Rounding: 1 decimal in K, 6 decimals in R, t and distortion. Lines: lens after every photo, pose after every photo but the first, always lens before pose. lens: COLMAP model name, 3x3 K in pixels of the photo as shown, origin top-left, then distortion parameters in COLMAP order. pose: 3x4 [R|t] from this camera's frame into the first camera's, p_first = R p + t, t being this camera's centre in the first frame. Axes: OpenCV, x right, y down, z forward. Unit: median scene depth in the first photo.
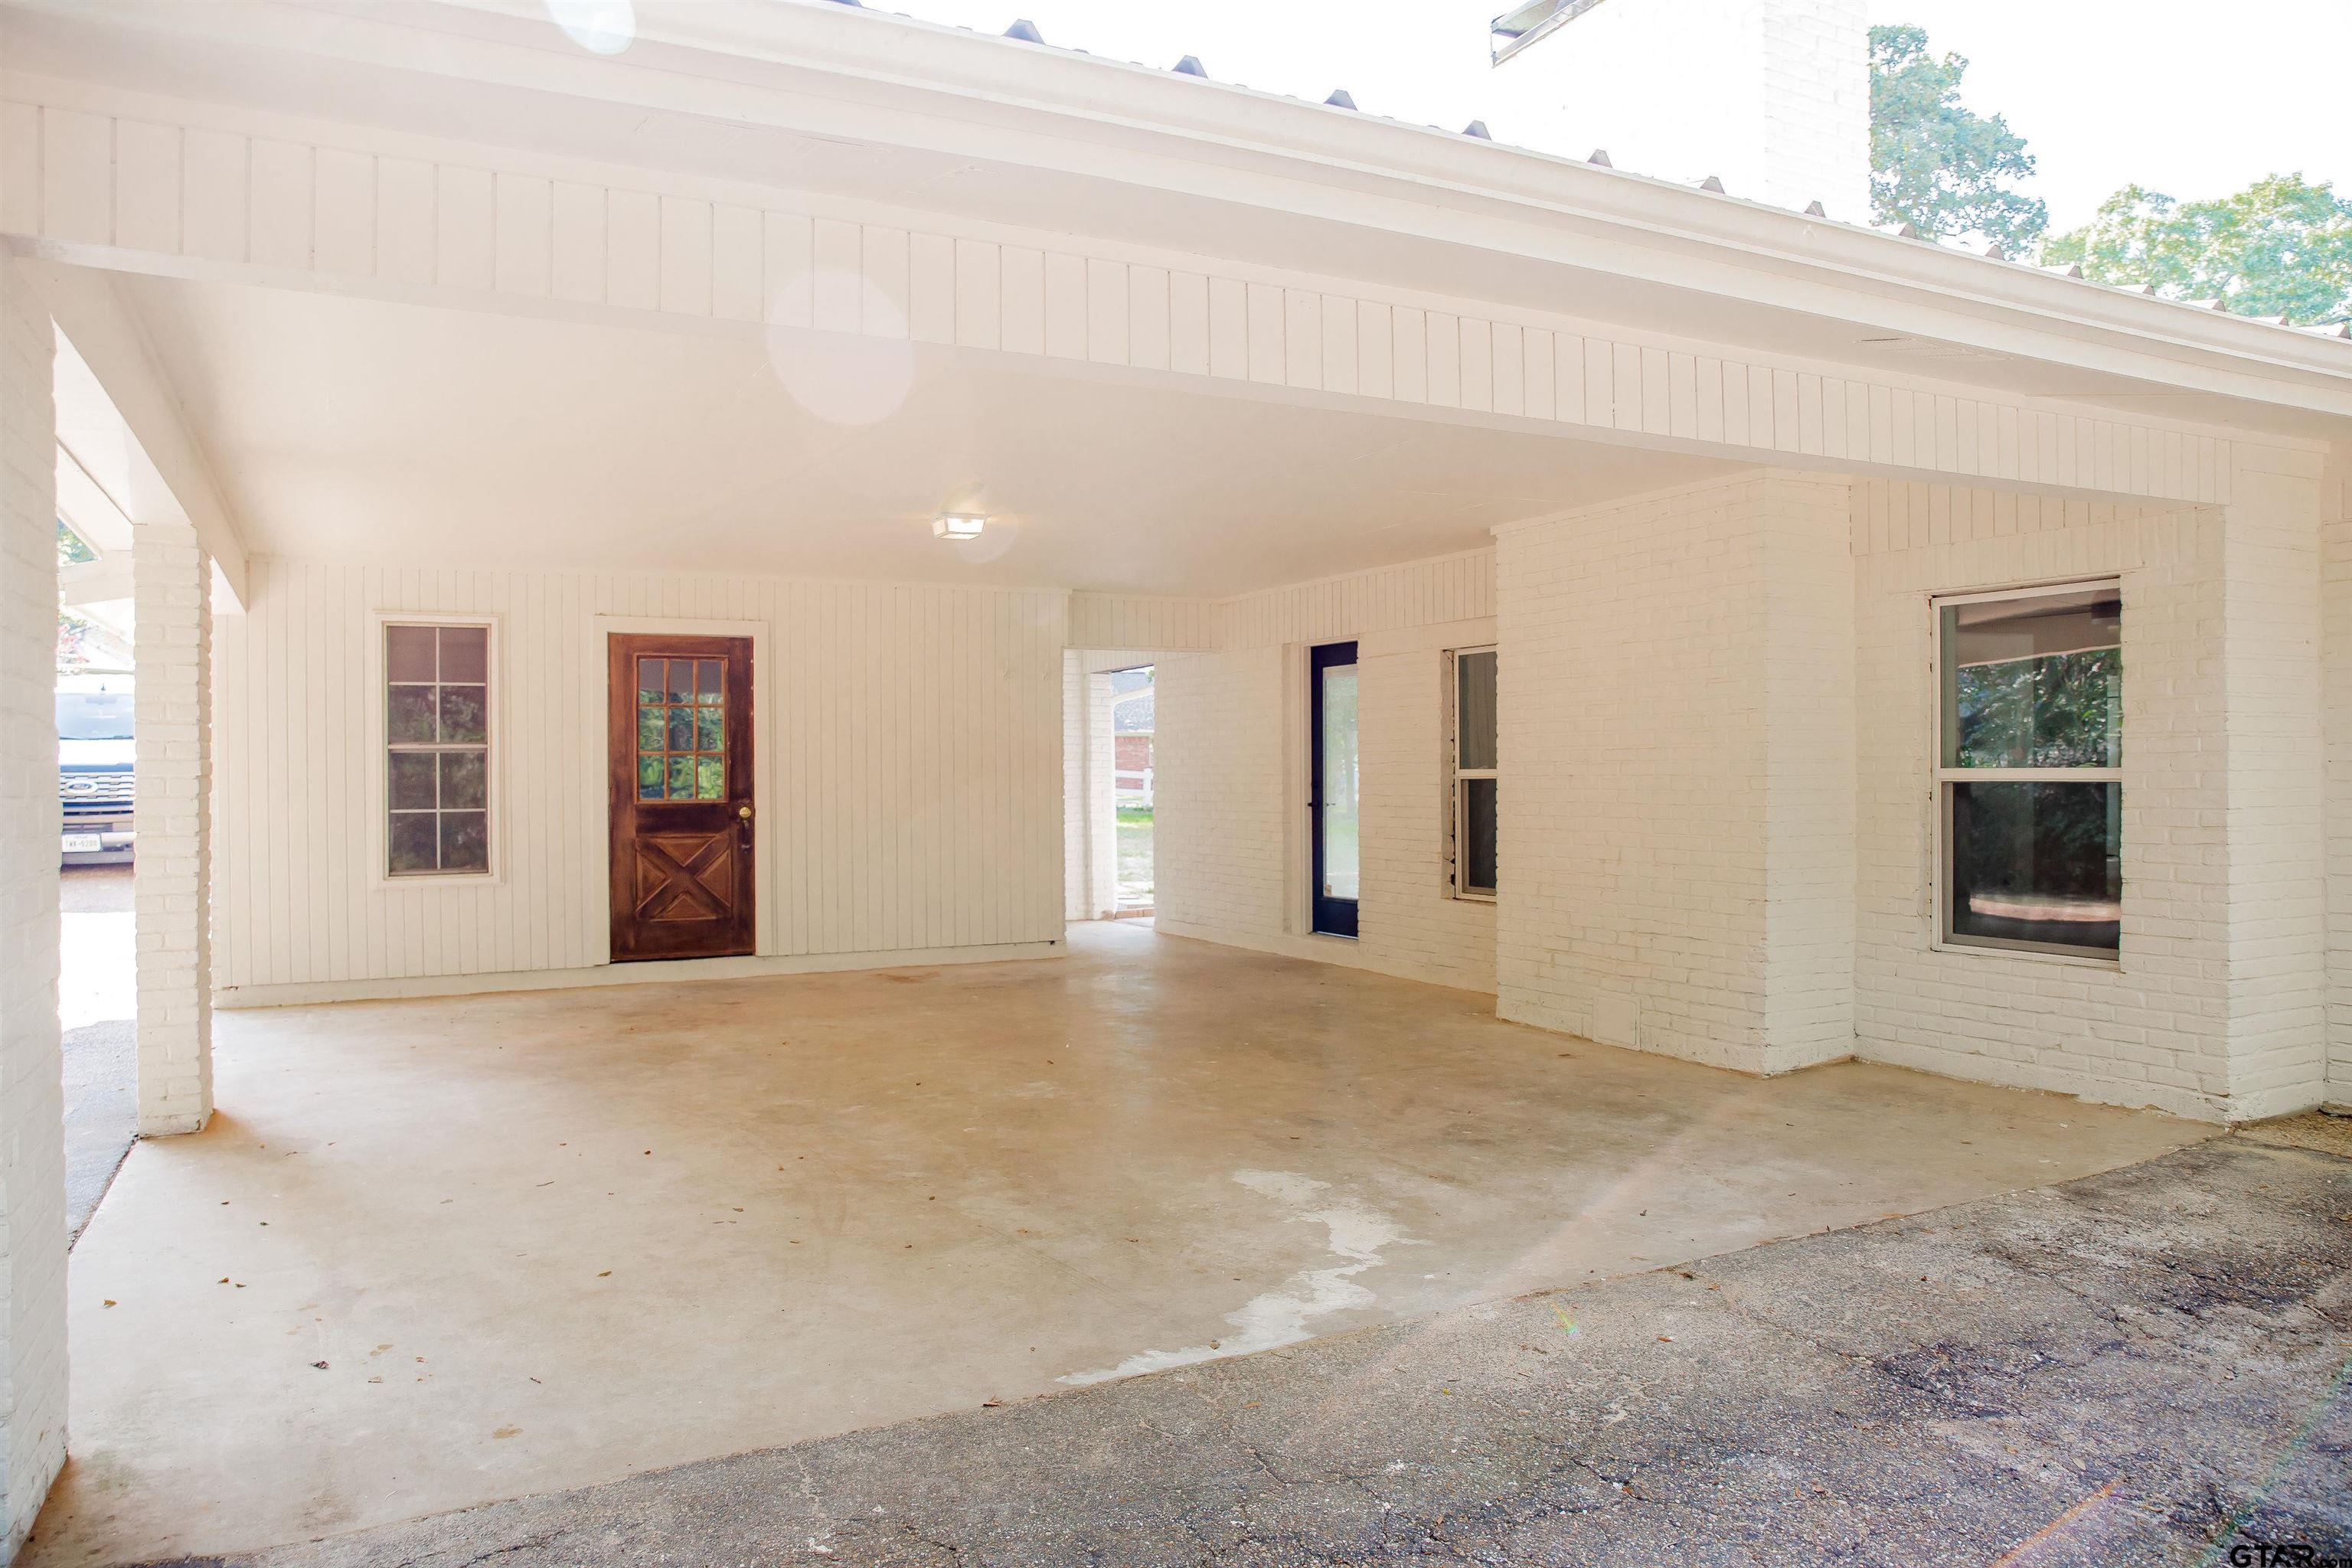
lens RADIAL K [[1635.3, 0, 1232.0], [0, 1635.3, 790.7], [0, 0, 1]] dist [-0.005487, -0.000902]
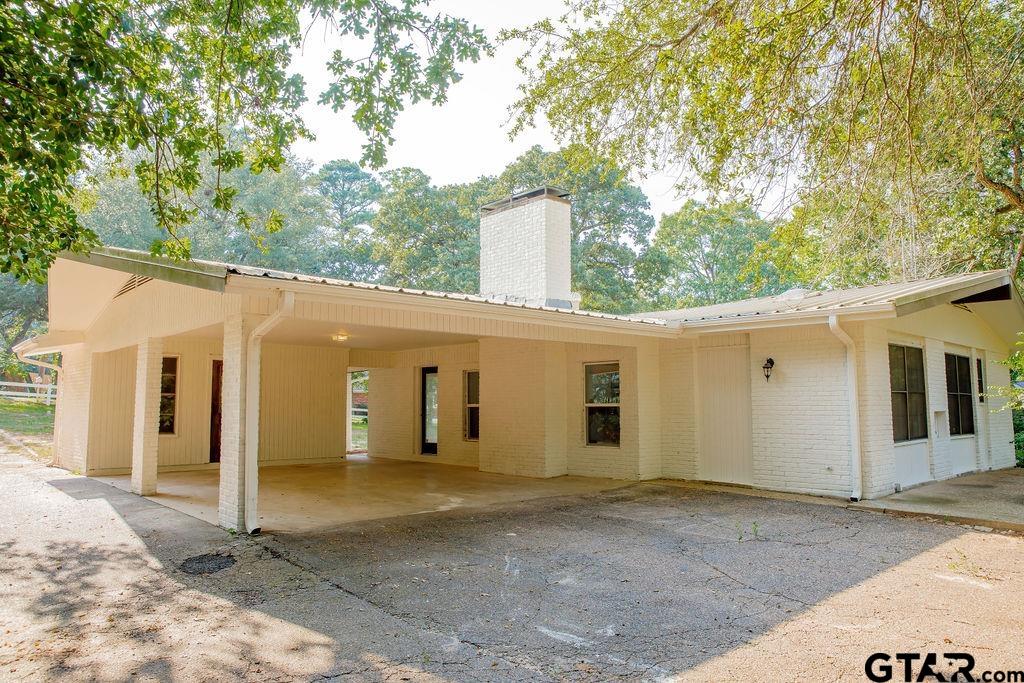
lens RADIAL K [[712.0, 0, 536.4], [0, 712.0, 344.4], [0, 0, 1]] dist [-0.005487, -0.000902]
pose [[0.966076, 0.026510, 0.256895, -0.116613], [0.000424, 0.994554, -0.104225, 0.018751], [-0.258259, 0.100798, 0.960803, -0.531201]]
